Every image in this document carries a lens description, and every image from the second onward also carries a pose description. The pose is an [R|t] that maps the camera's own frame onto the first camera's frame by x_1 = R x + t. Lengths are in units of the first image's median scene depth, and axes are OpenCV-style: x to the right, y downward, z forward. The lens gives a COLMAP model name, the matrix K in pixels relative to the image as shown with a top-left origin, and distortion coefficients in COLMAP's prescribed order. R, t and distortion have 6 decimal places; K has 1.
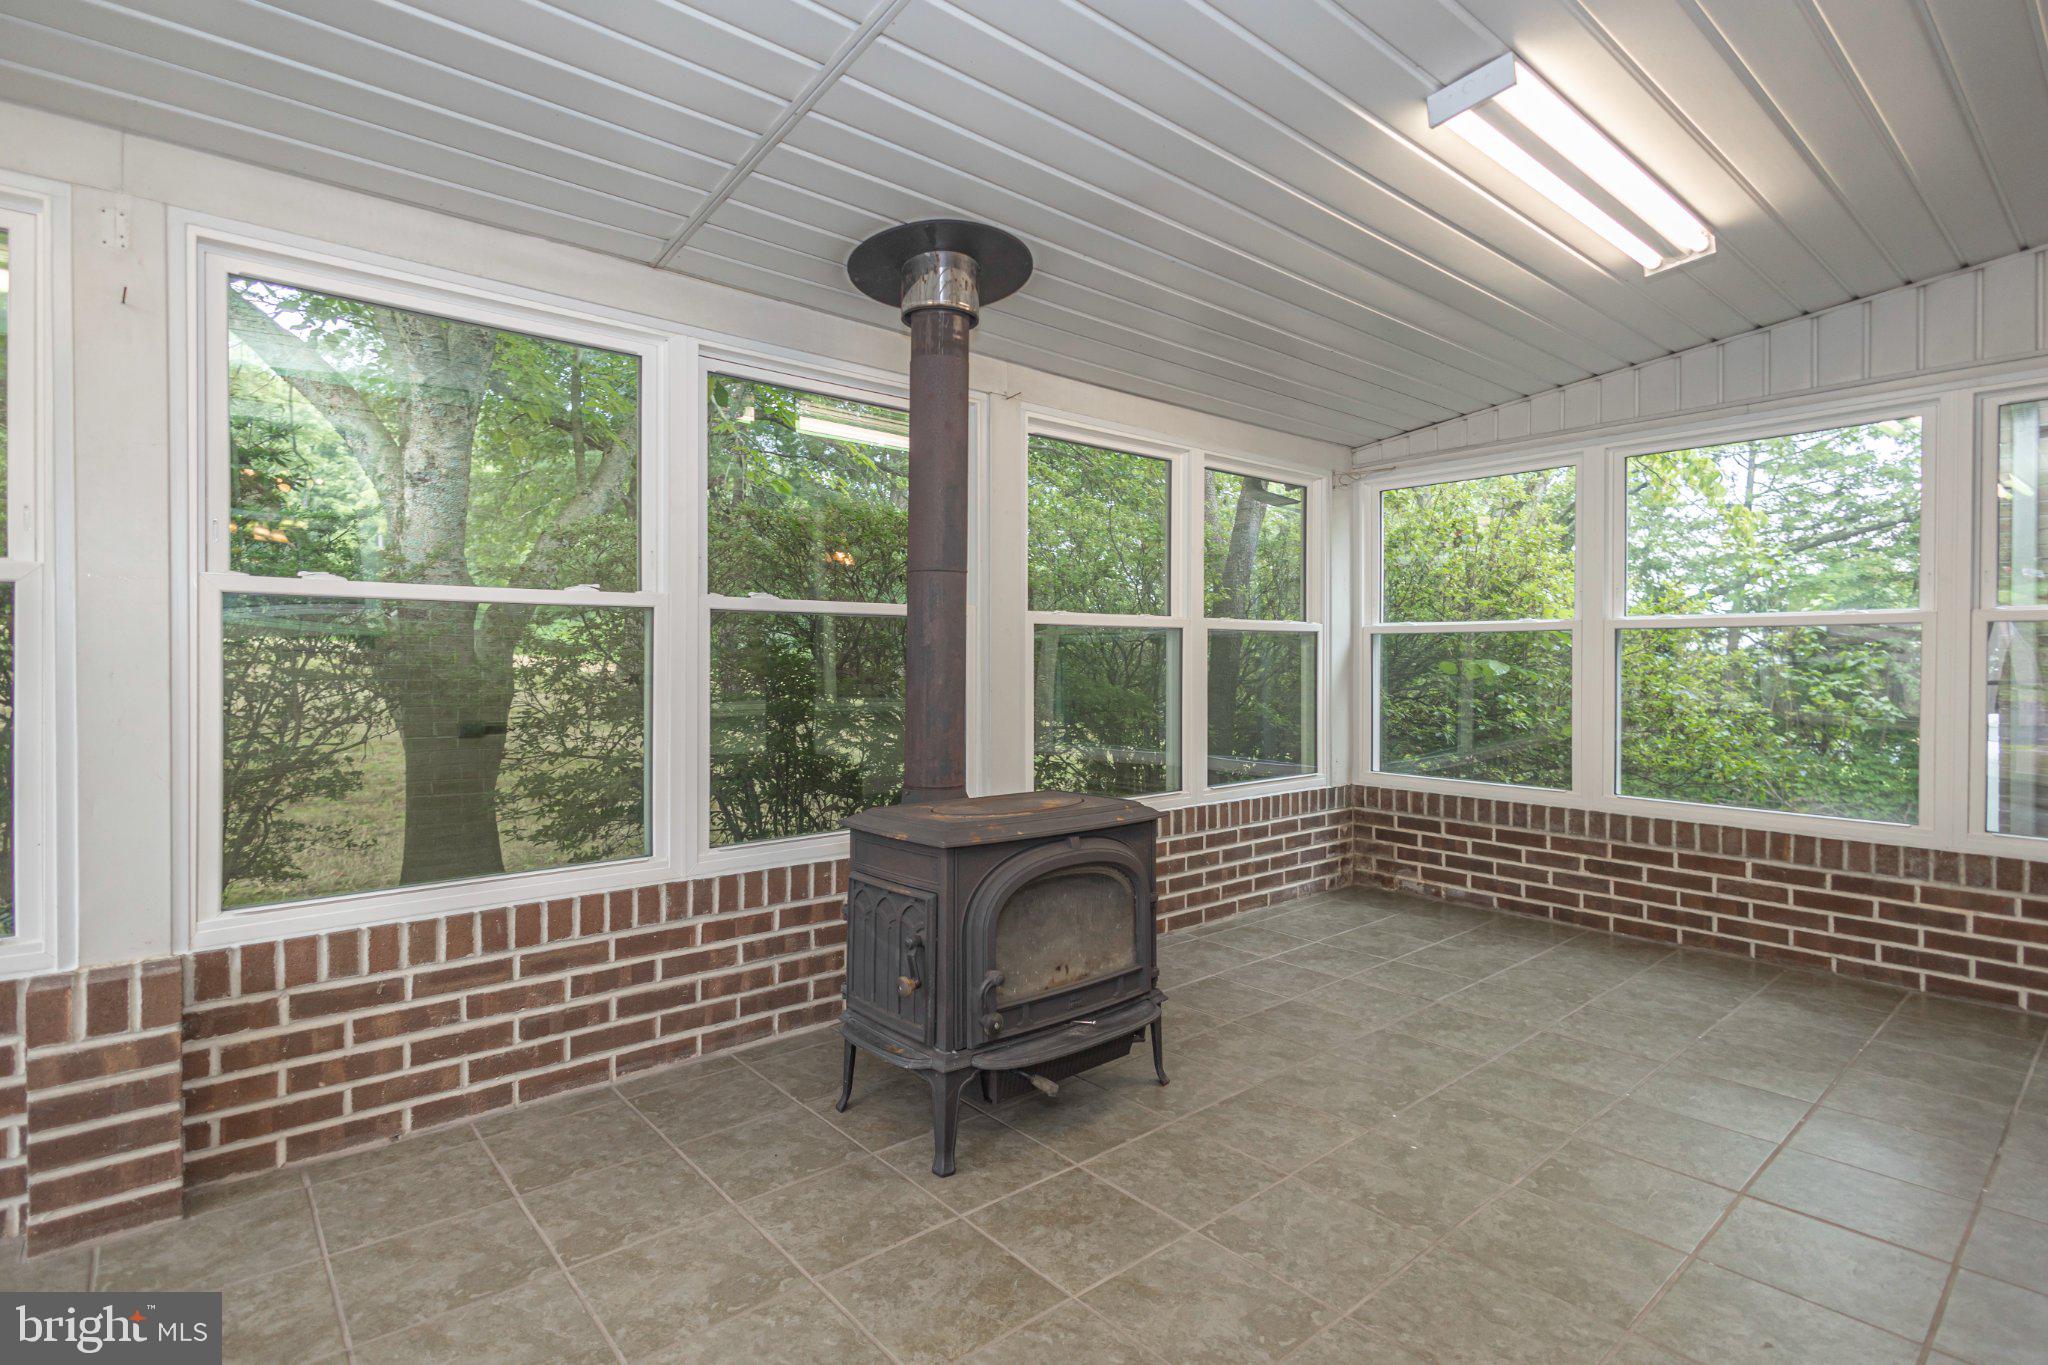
lens RADIAL K [[941.6, 0, 1022.5], [0, 941.6, 668.1], [0, 0, 1]] dist [0.002474, -0.000645]
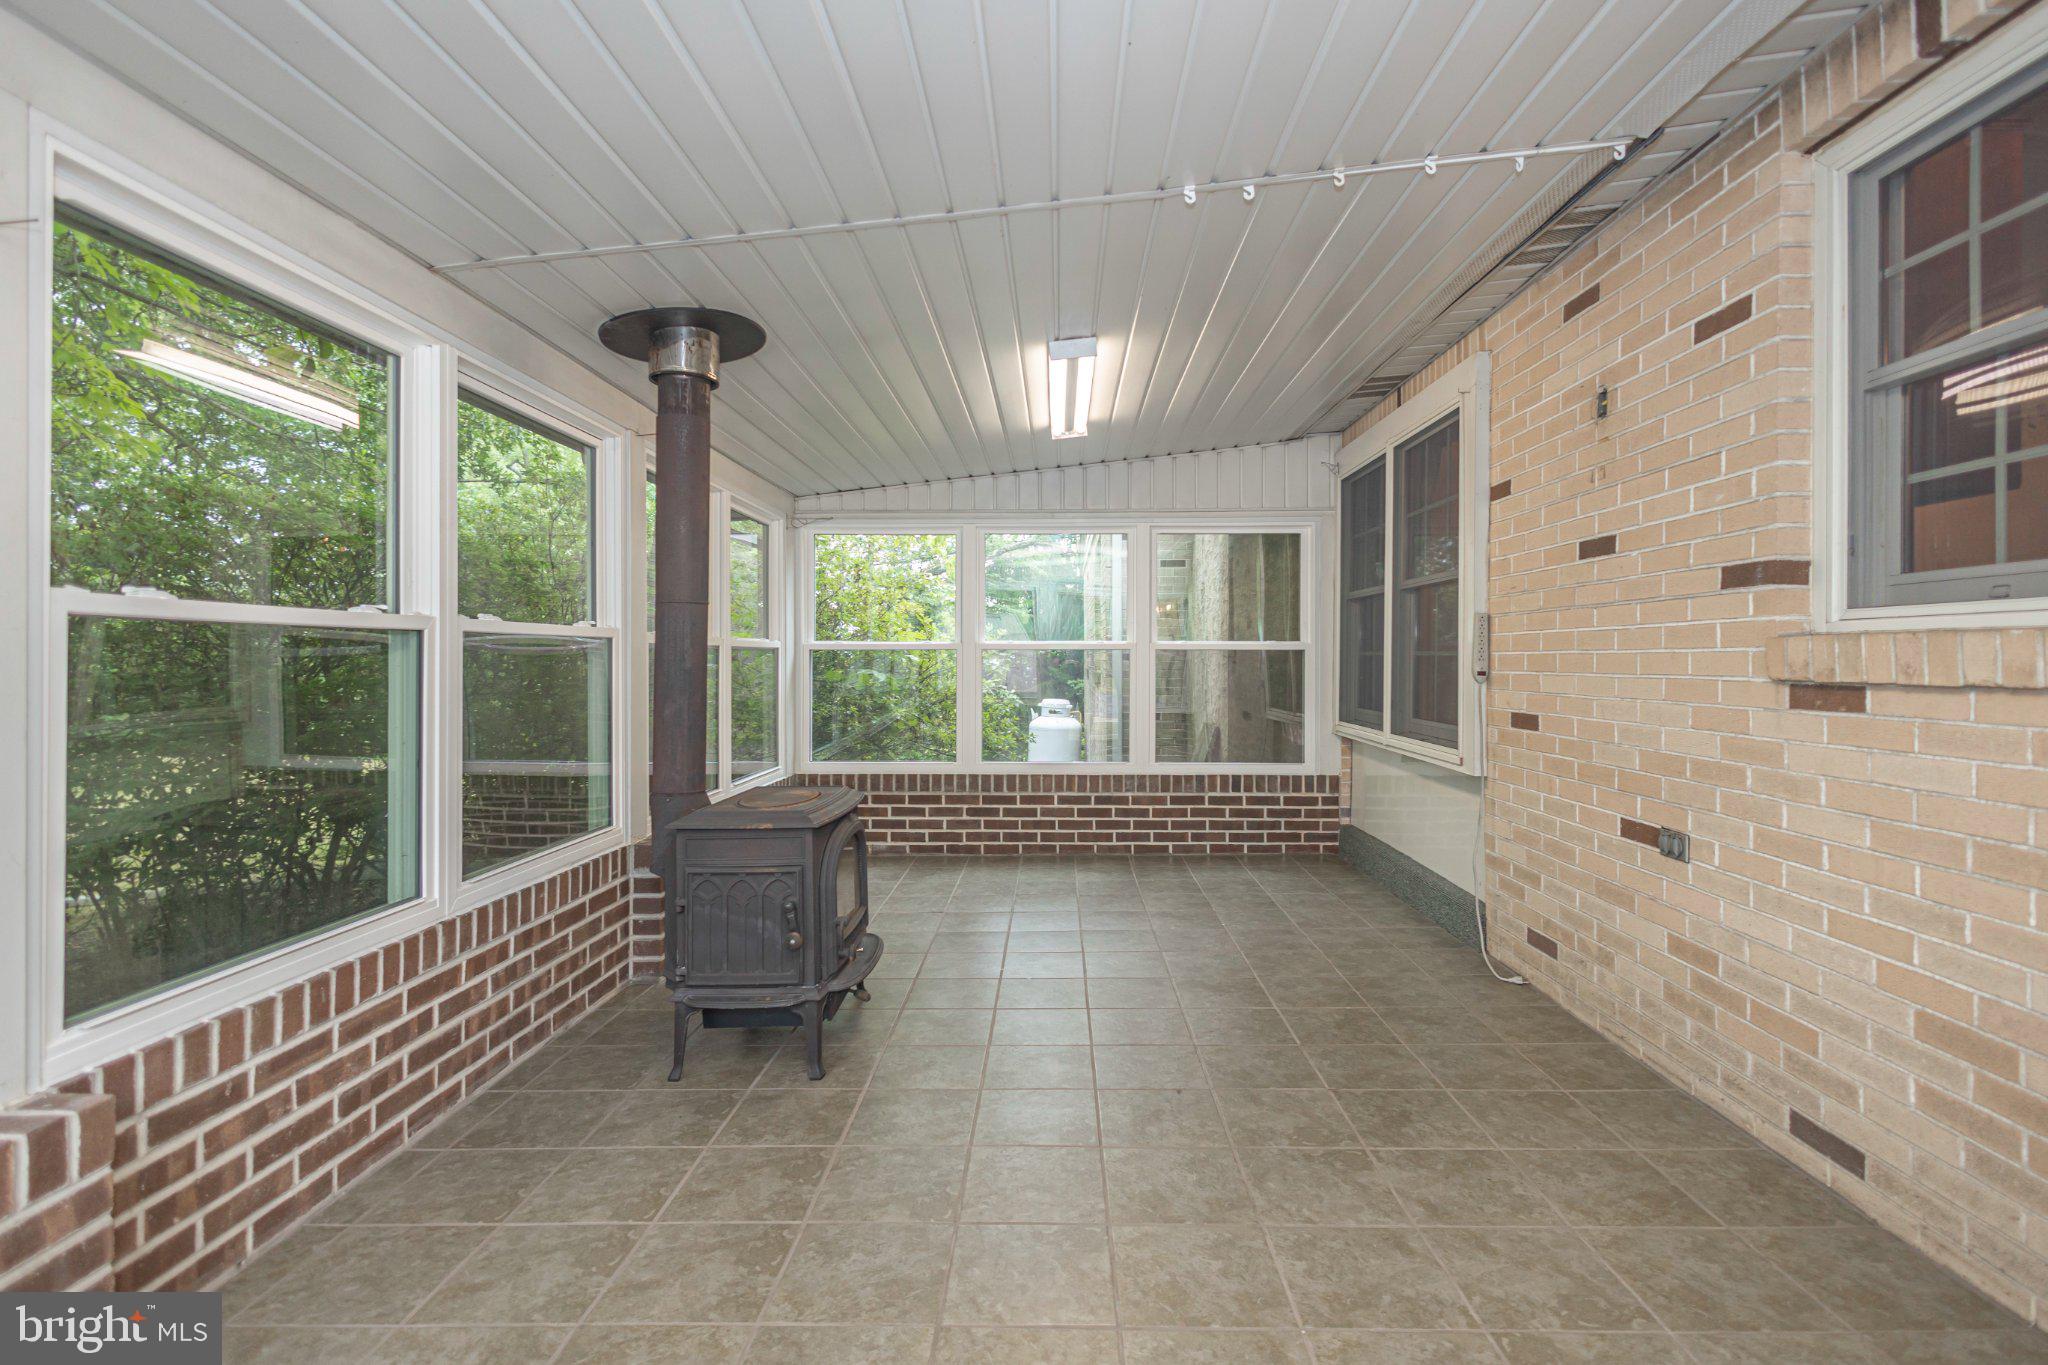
lens RADIAL K [[982.1, 0, 1026.0], [0, 982.1, 658.9], [0, 0, 1]] dist [-0.001571, -0.006761]
pose [[0.651362, -0.000477, 0.758767, -0.708036], [0.007606, 0.999954, -0.005900, -0.024492], [-0.758729, 0.009614, 0.651336, -0.082167]]
